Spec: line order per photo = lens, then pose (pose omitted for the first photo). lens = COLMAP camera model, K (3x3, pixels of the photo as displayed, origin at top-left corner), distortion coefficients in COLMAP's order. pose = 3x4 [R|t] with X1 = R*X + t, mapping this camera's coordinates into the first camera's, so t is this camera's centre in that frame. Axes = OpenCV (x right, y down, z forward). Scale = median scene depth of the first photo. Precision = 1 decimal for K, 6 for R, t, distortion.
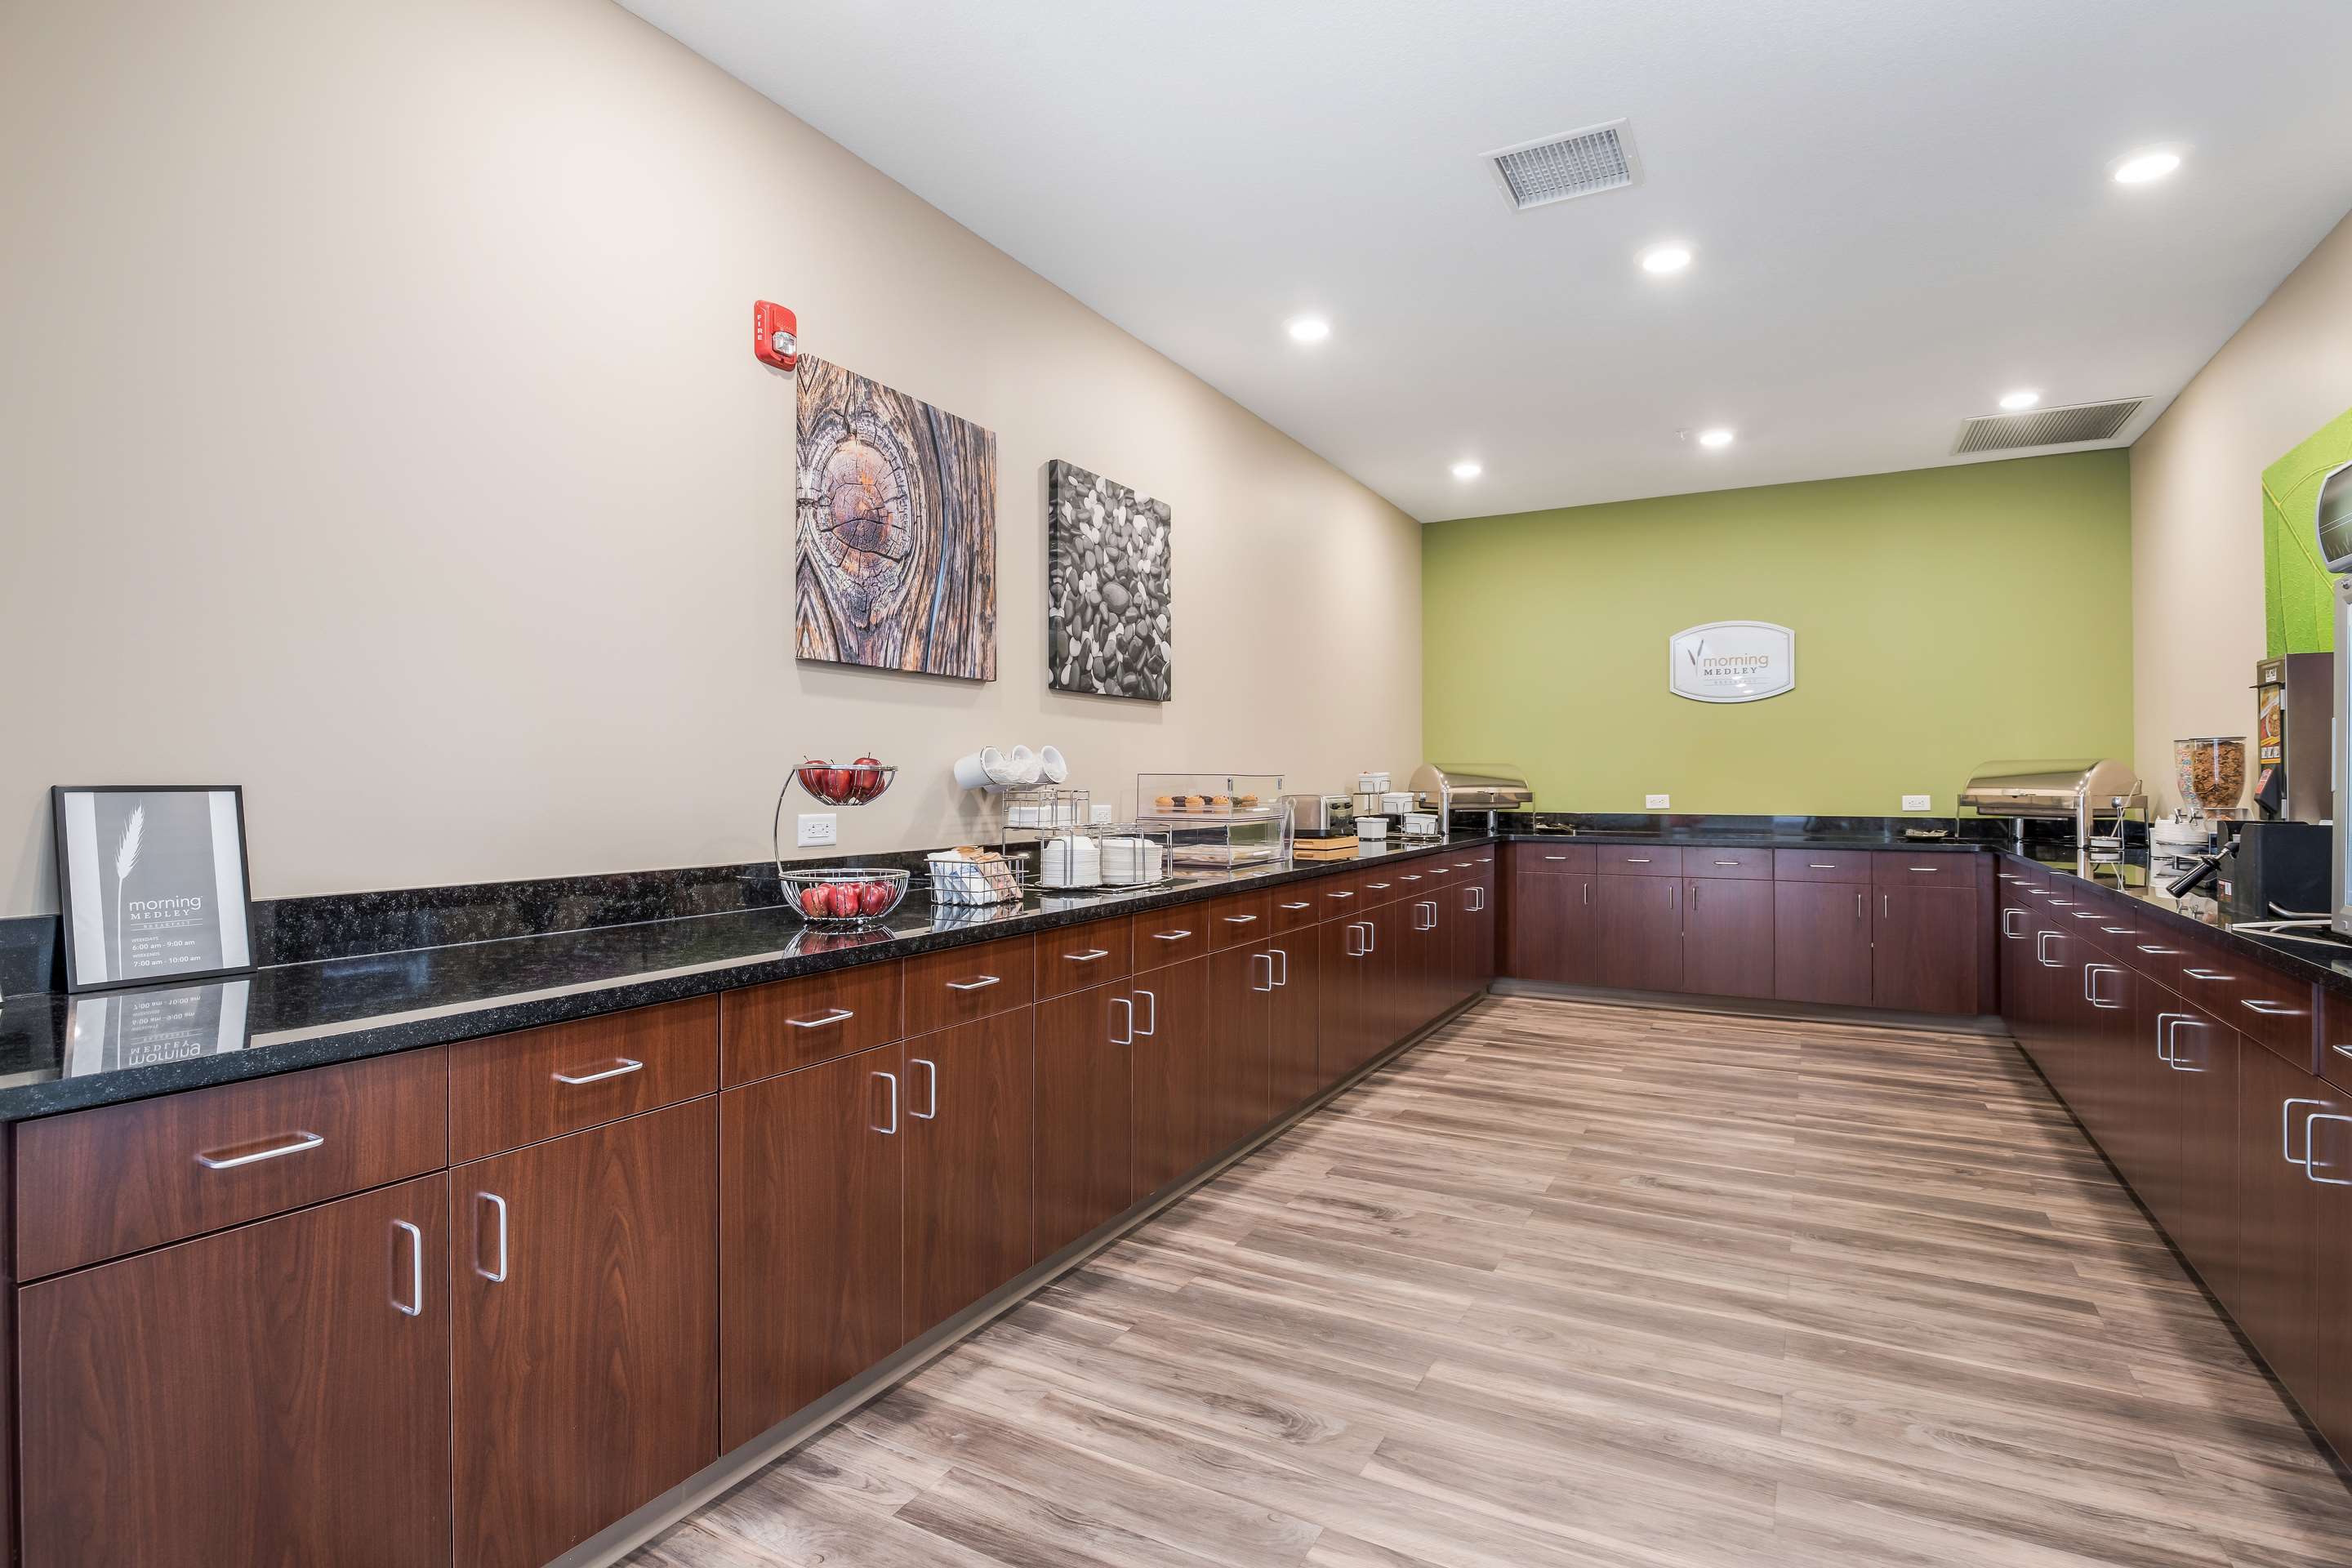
lens RADIAL K [[1156.0, 0, 1178.4], [0, 1156.0, 771.6], [0, 0, 1]] dist [-0.015260, -0.002002]
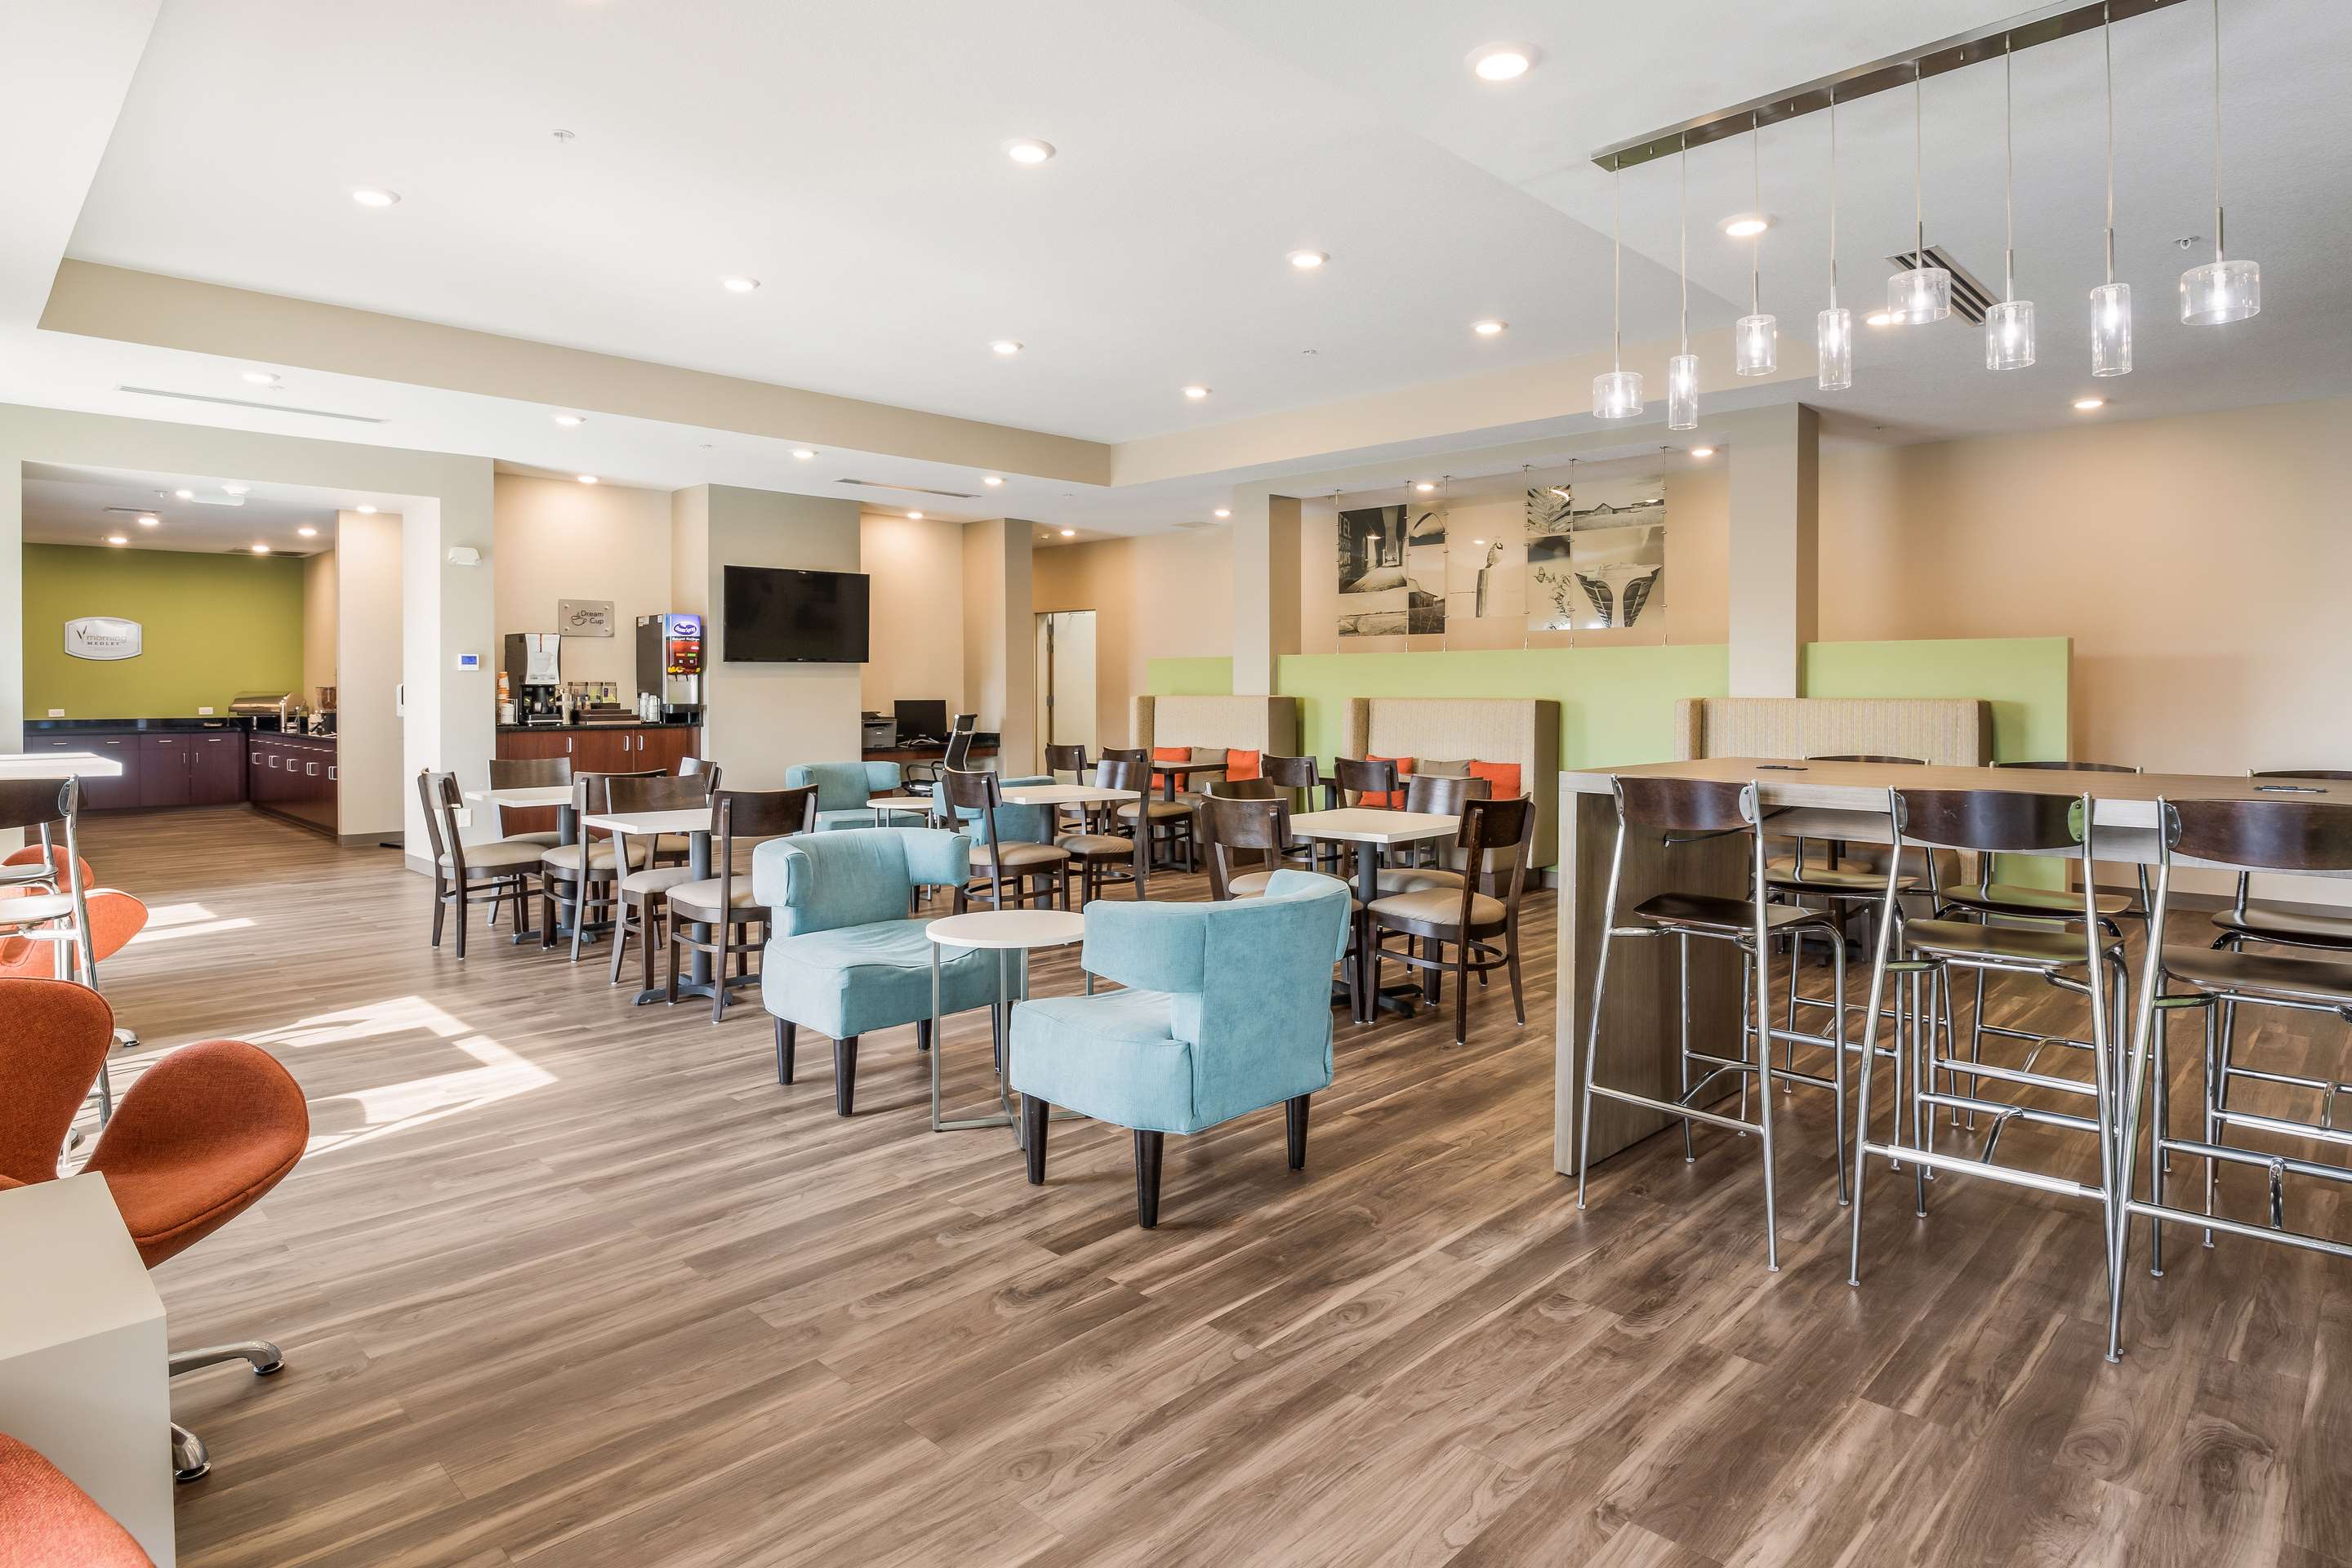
lens RADIAL K [[1262.4, 0, 1228.5], [0, 1262.4, 690.8], [0, 0, 1]] dist [-0.021358, -0.000689]
pose [[0.235718, -0.002840, 0.971817, -1.731203], [-0.005966, 0.999973, 0.004369, -0.047090], [-0.971803, -0.006827, 0.235694, -2.084184]]
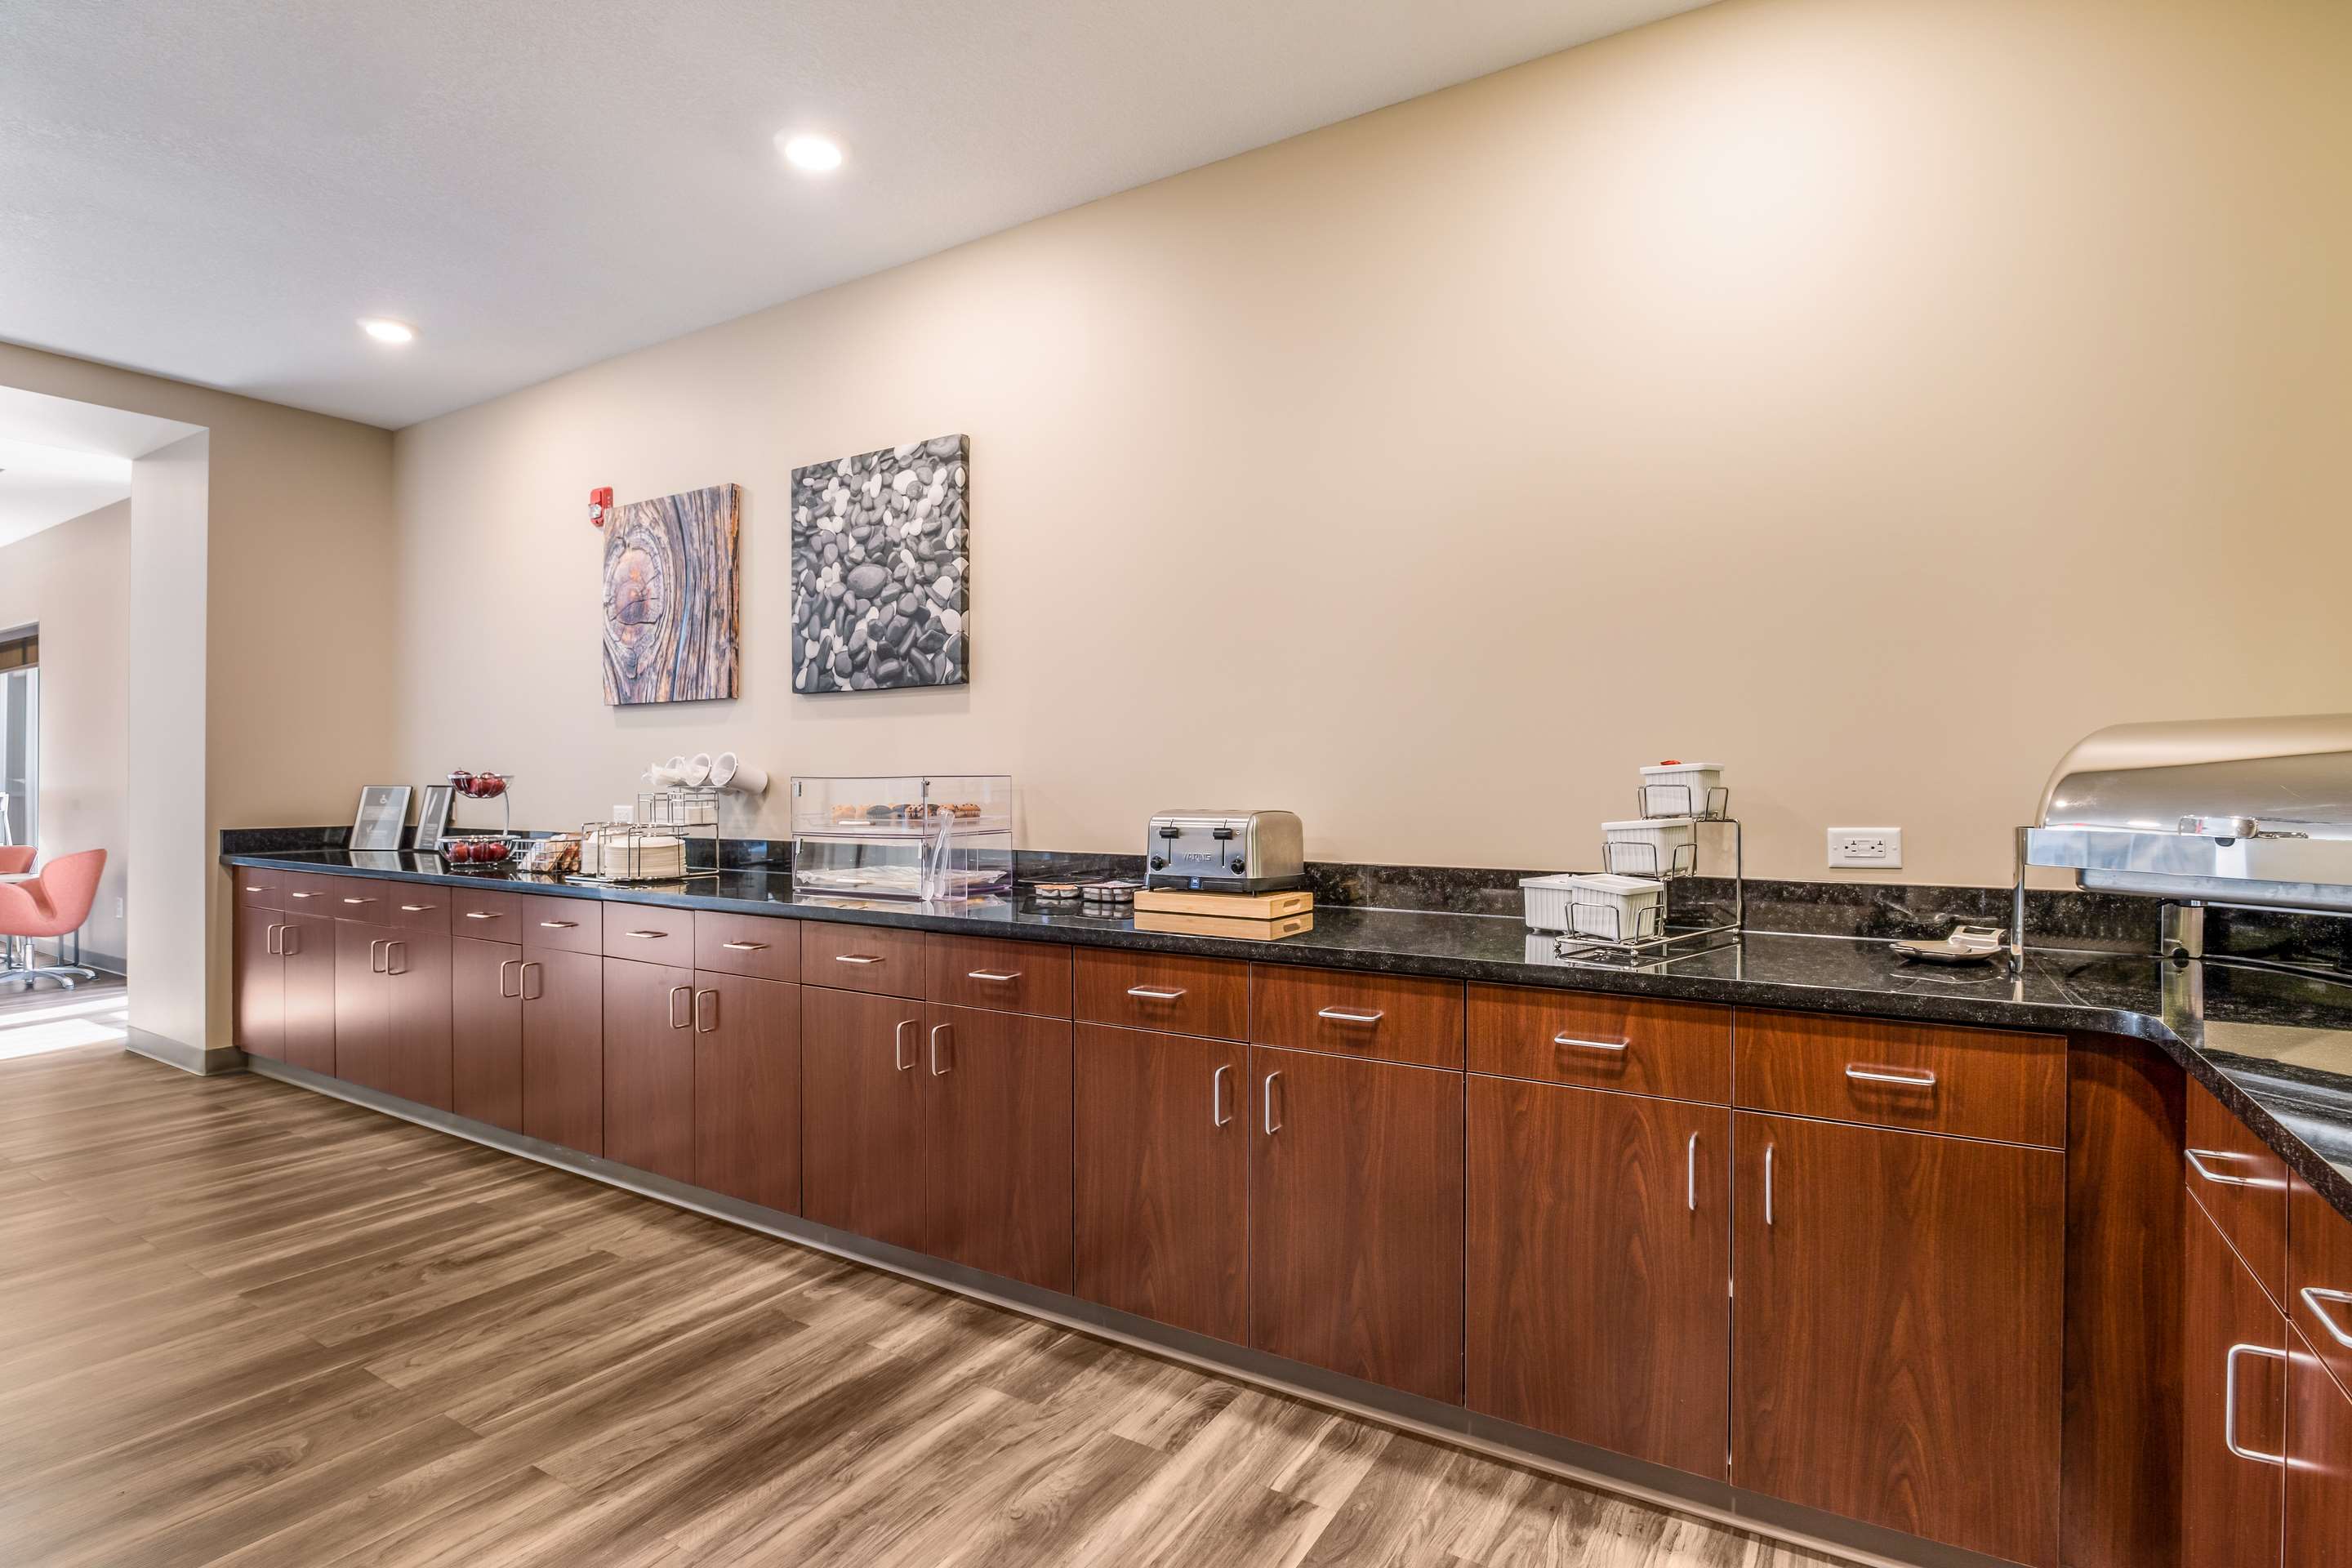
lens RADIAL K [[1156.0, 0, 1181.9], [0, 1156.0, 772.0], [0, 0, 1]] dist [-0.015260, -0.002002]
pose [[-0.045358, -0.001734, -0.998969, 0.858899], [0.011856, 0.999927, -0.002274, 0.003561], [0.998900, -0.011946, -0.045334, 1.324339]]
